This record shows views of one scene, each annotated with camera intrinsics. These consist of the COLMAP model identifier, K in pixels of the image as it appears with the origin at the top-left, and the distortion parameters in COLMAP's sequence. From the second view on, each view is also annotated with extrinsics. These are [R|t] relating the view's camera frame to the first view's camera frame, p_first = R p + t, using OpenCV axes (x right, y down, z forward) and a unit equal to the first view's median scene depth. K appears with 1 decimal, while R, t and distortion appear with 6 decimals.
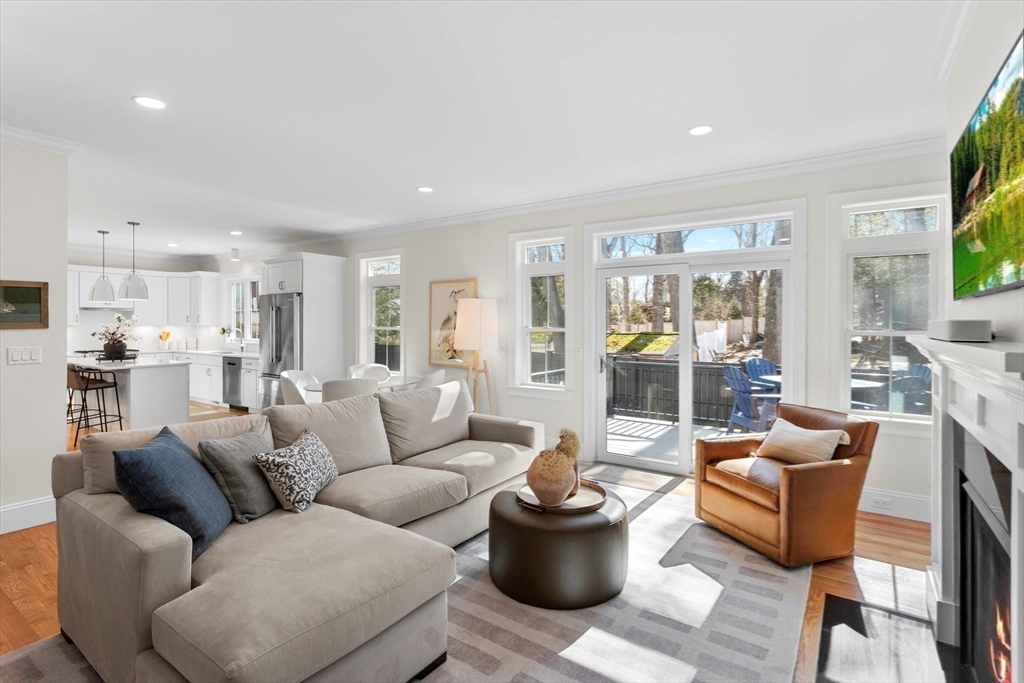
lens RADIAL K [[495.3, 0, 516.2], [0, 495.3, 327.5], [0, 0, 1]] dist [0.003953, 0.000631]
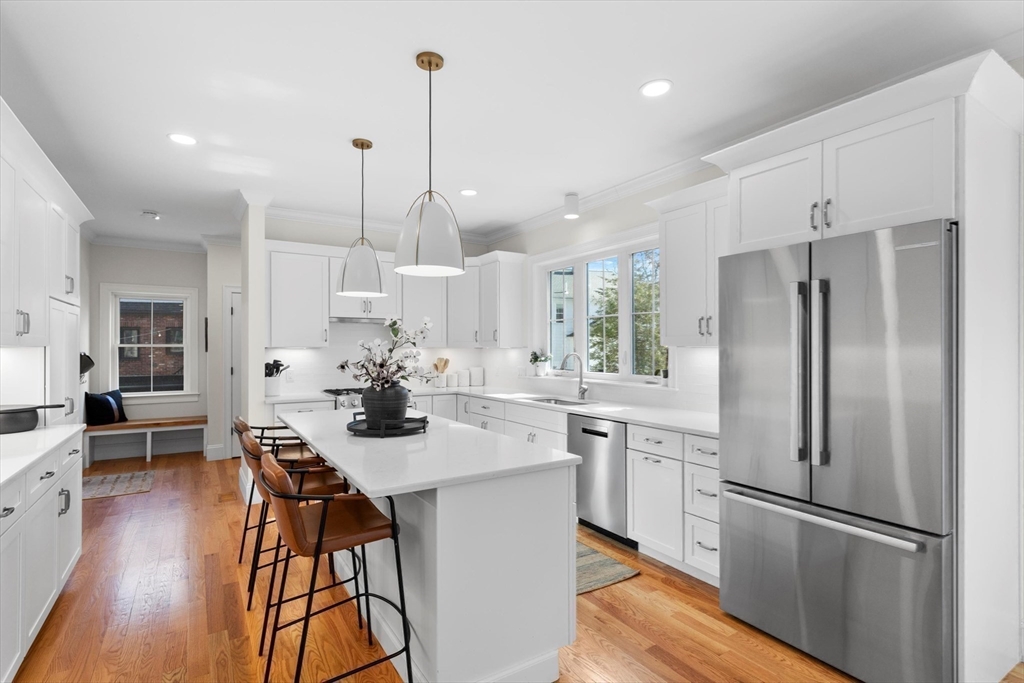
lens RADIAL K [[495.3, 0, 509.3], [0, 495.3, 348.9], [0, 0, 1]] dist [0.003953, 0.000631]
pose [[0.922448, -0.002239, -0.386115, -0.557819], [-0.001066, 0.999965, -0.008345, 0.003102], [0.386120, 0.008110, 0.922413, 0.665507]]
